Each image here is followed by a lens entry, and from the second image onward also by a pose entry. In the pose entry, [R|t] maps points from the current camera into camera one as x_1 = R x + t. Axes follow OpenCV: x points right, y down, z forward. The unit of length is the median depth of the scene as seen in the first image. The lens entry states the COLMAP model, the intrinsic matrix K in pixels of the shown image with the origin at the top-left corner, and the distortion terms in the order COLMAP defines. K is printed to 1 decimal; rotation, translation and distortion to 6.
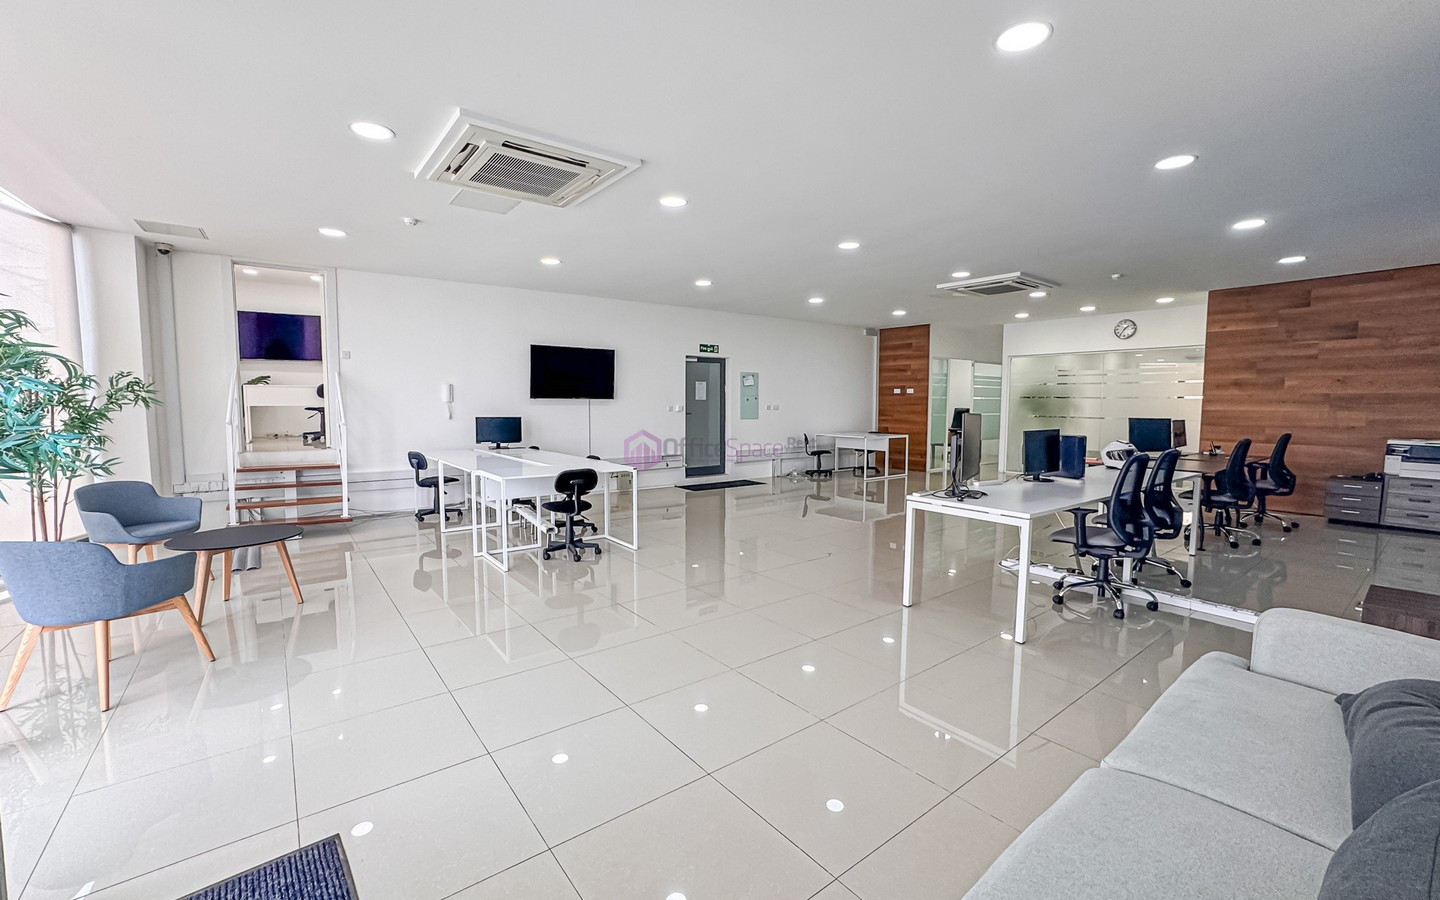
lens RADIAL K [[585.5, 0, 710.9], [0, 585.5, 442.4], [0, 0, 1]] dist [-0.026753, 0.010414]
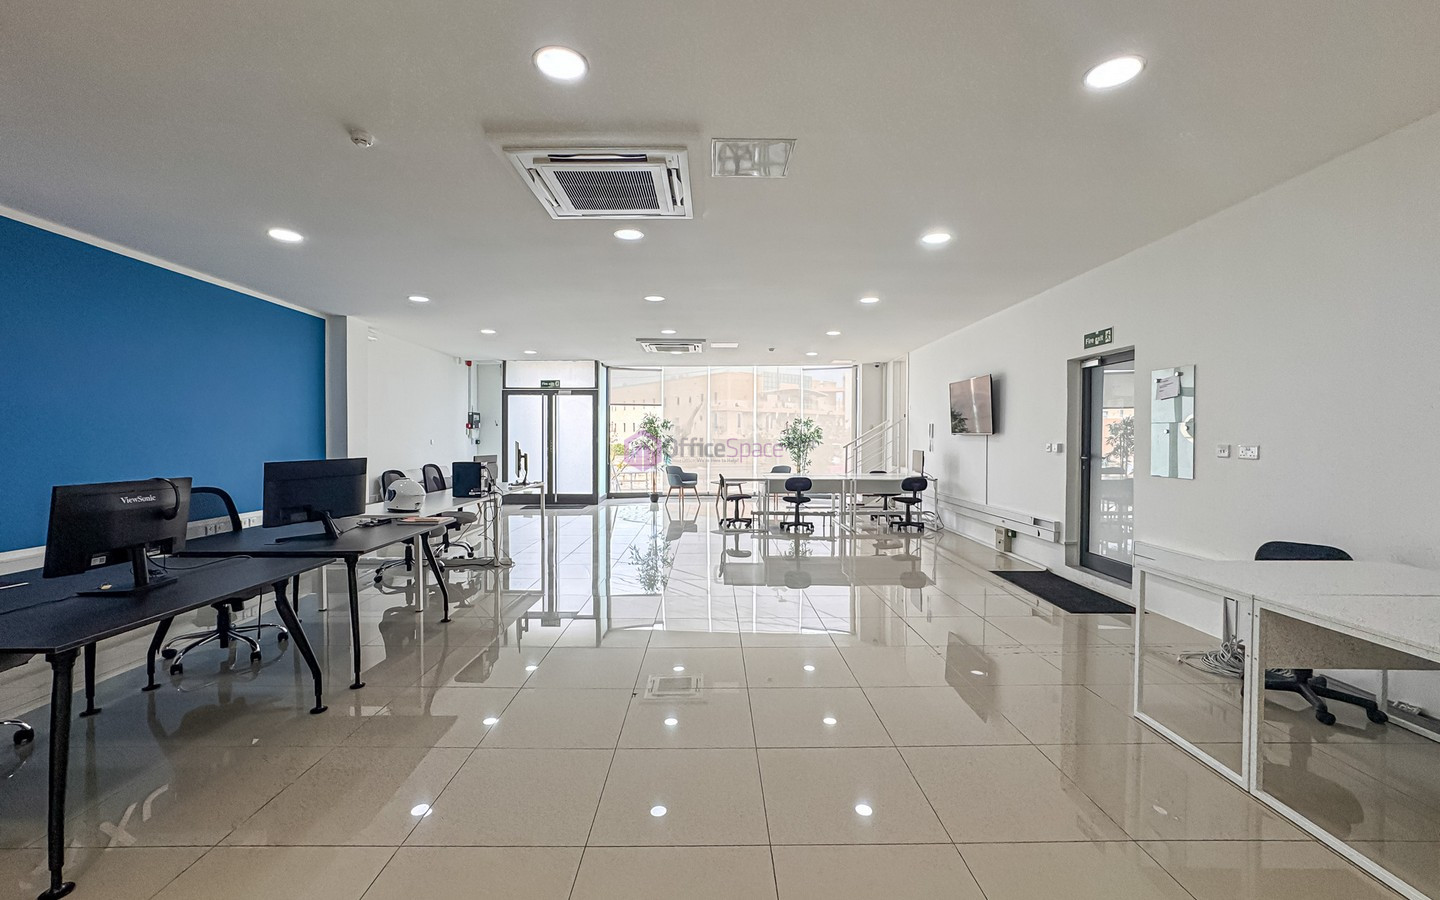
lens RADIAL K [[585.5, 0, 724.9], [0, 585.5, 453.9], [0, 0, 1]] dist [-0.026753, 0.010414]
pose [[-0.586862, 0.013765, -0.809570, 0.838515], [-0.069228, 0.995341, 0.067107, -0.088301], [0.806722, 0.095428, -0.583175, 1.386650]]
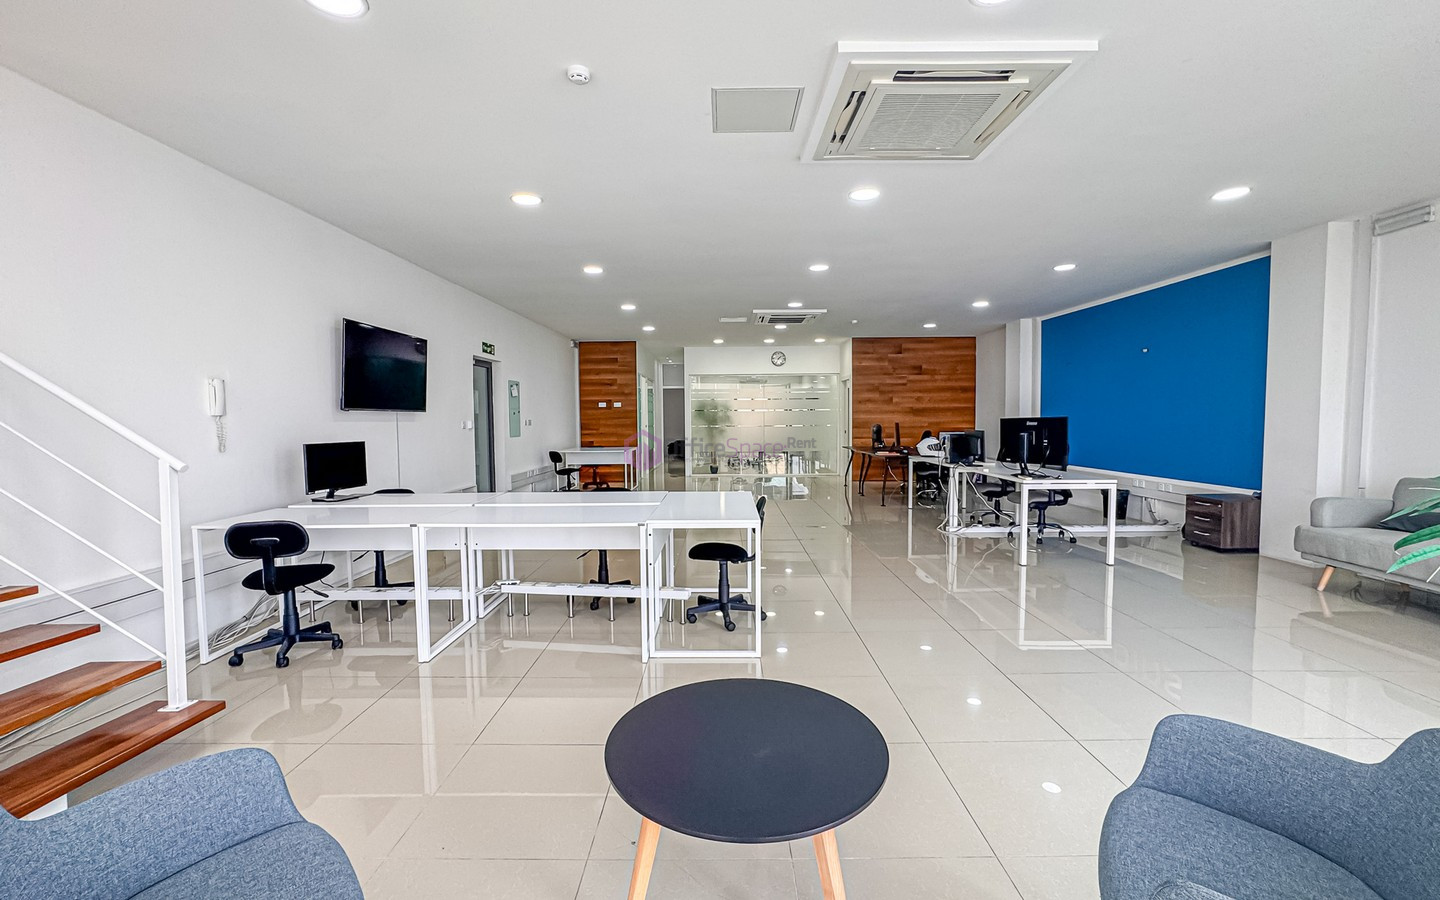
lens RADIAL K [[585.5, 0, 710.7], [0, 585.5, 448.1], [0, 0, 1]] dist [-0.026753, 0.010414]
pose [[0.615979, -0.049691, 0.786194, -0.582311], [0.065809, 0.997766, 0.011503, -0.021728], [-0.785009, 0.044653, 0.617873, 0.389676]]
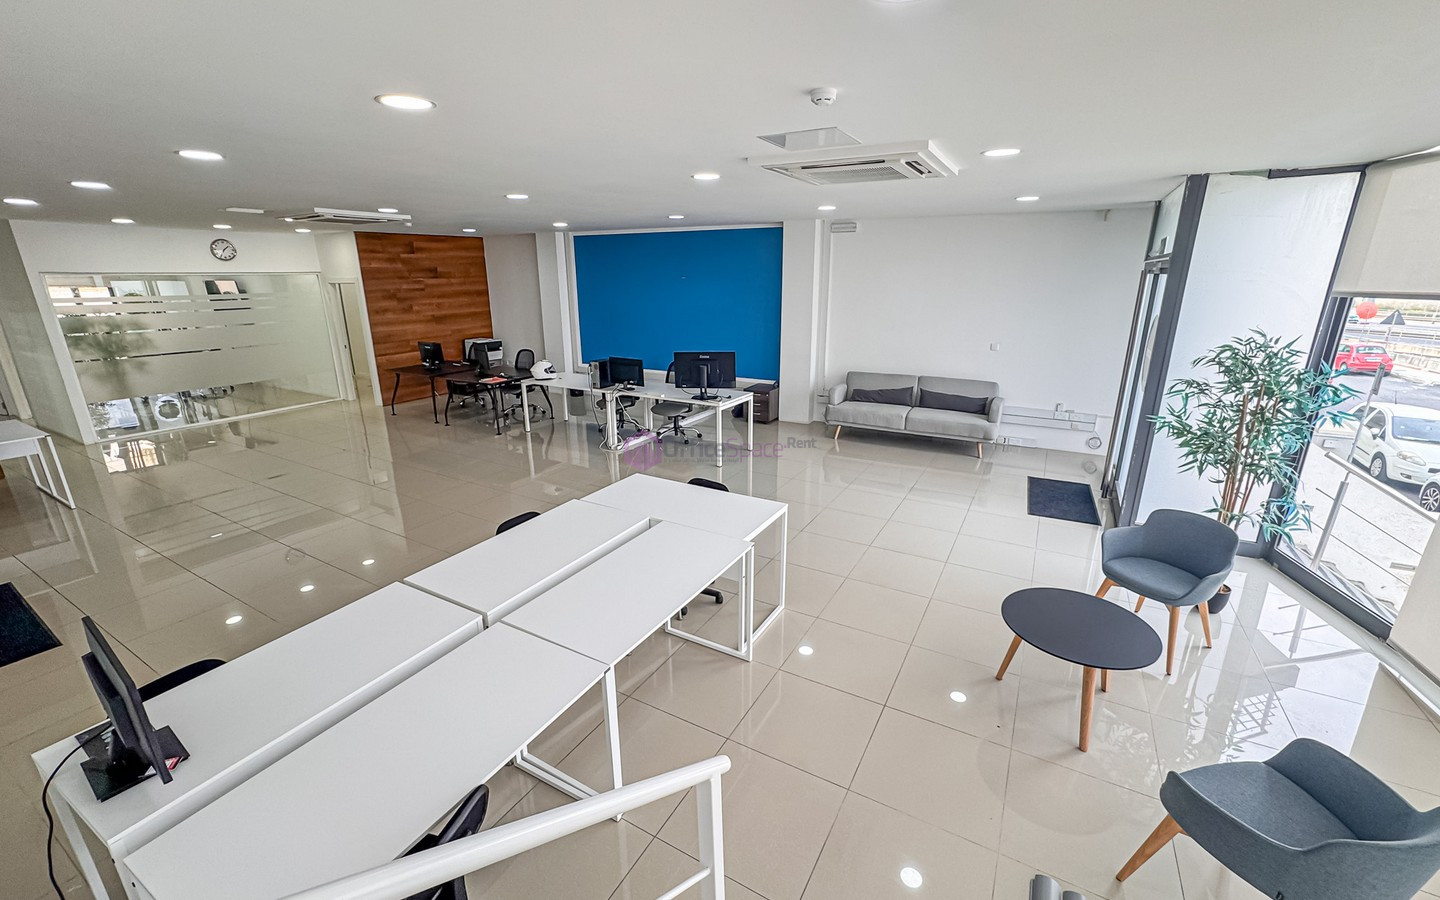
lens RADIAL K [[585.5, 0, 718.5], [0, 585.5, 450.5], [0, 0, 1]] dist [-0.026753, 0.010414]
pose [[-0.386050, -0.269077, 0.882362, -0.633920], [0.071929, 0.944821, 0.319594, -0.170392], [-0.919669, 0.186846, -0.345393, 0.844641]]
